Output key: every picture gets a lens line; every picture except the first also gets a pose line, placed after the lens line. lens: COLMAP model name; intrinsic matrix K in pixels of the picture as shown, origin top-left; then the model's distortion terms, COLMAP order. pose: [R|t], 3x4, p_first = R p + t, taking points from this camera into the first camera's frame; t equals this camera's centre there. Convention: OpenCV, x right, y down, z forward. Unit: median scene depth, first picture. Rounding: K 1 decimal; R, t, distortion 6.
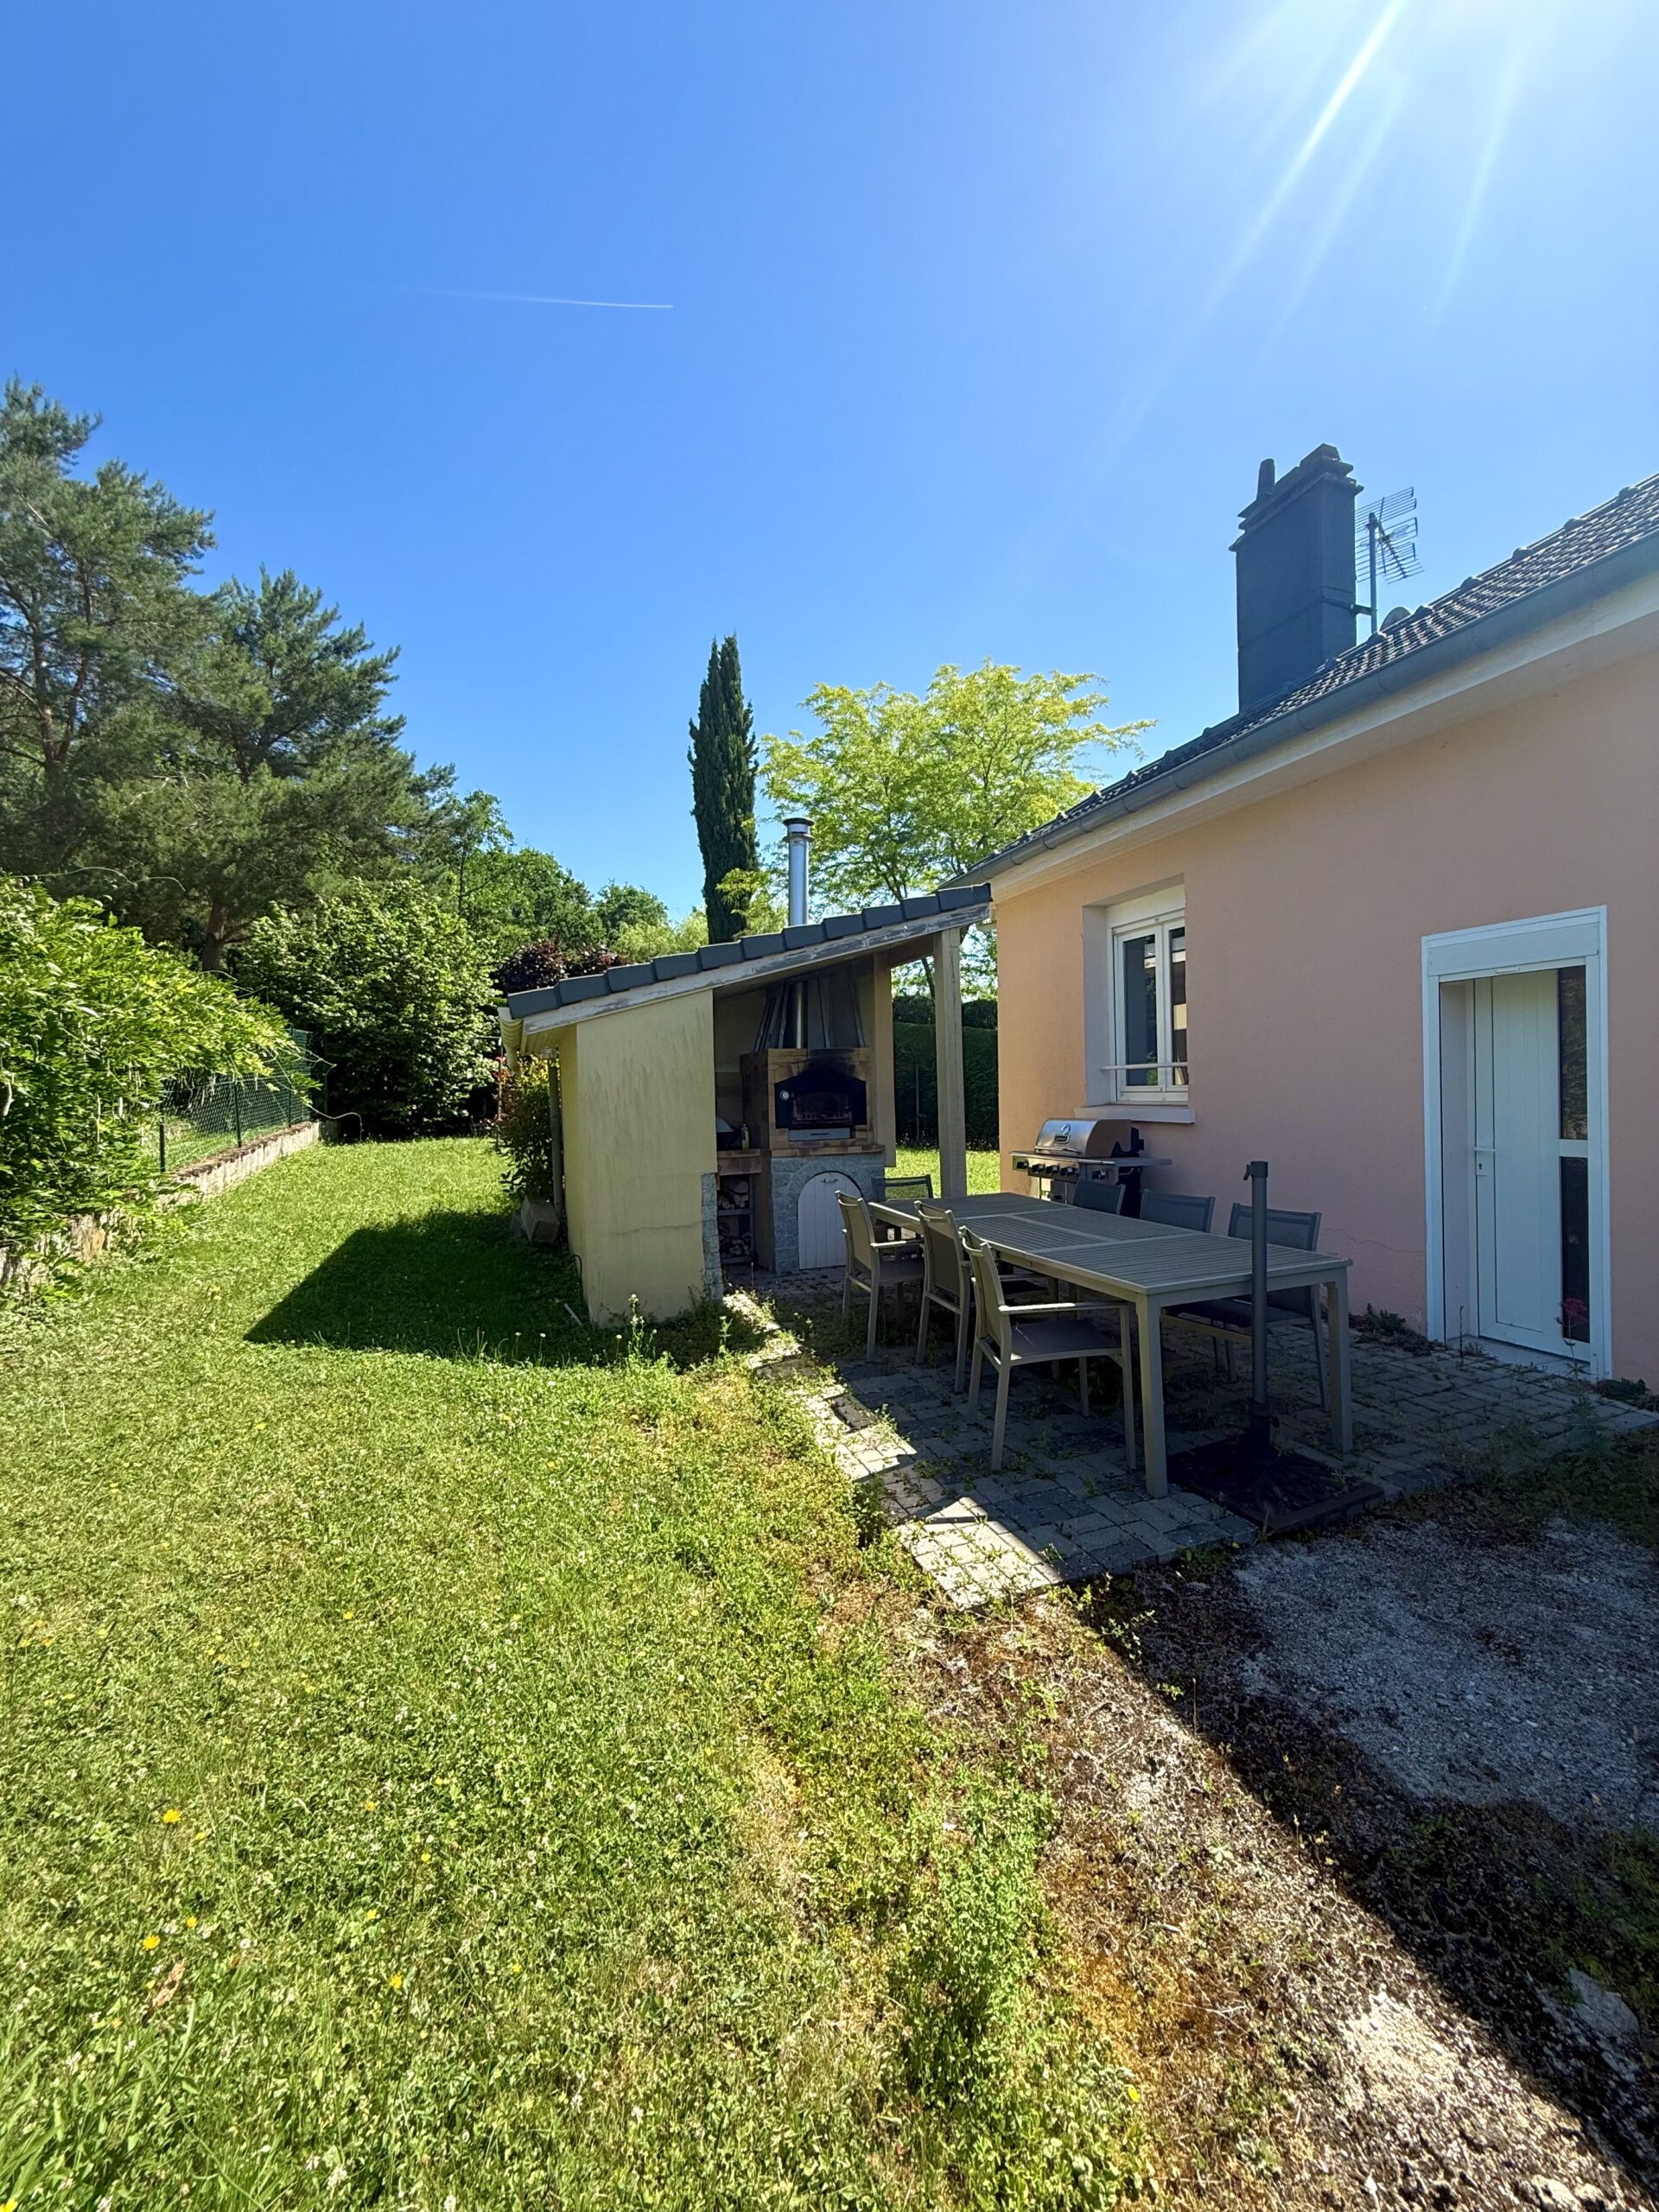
lens RADIAL K [[876.9, 0, 834.6], [0, 876.9, 1102.1], [0, 0, 1]] dist [0.000520, 0.000051]
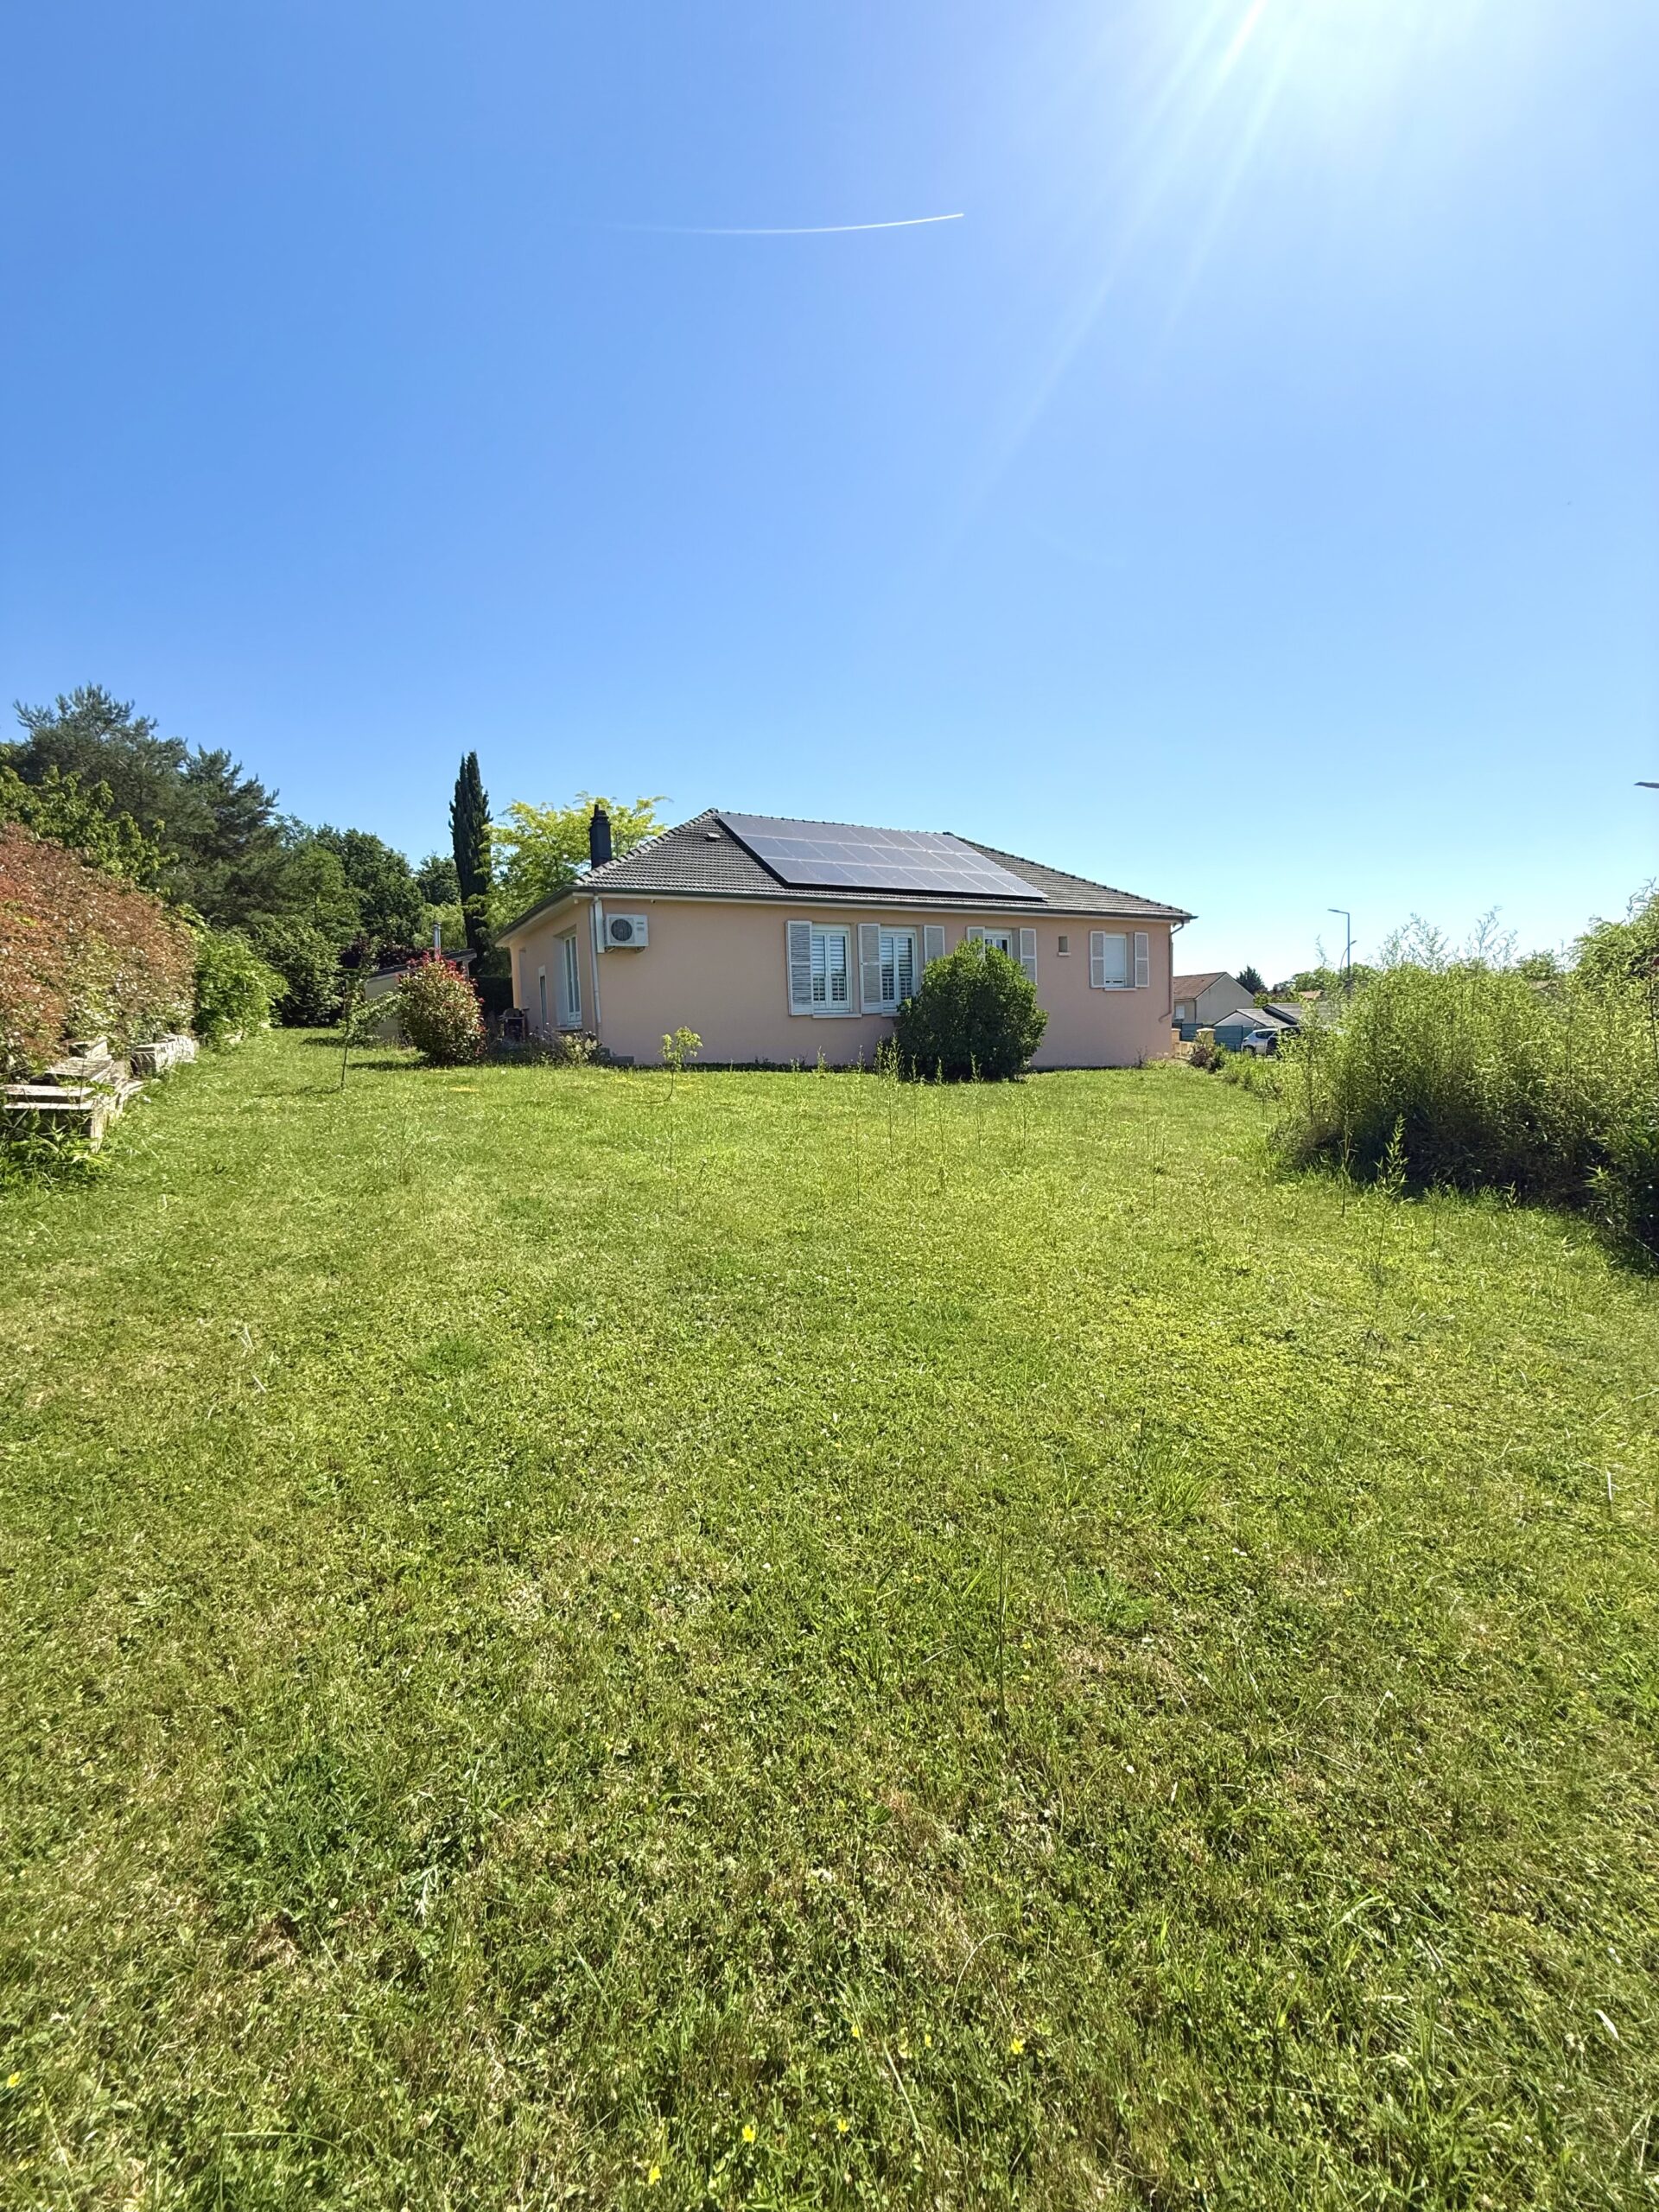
lens RADIAL K [[876.9, 0, 834.6], [0, 876.9, 1102.1], [0, 0, 1]] dist [0.000520, 0.000051]
pose [[0.987909, -0.026313, 0.152789, 0.415491], [0.017943, 0.998275, 0.055906, 0.096200], [-0.153996, -0.052488, 0.986676, -1.157151]]
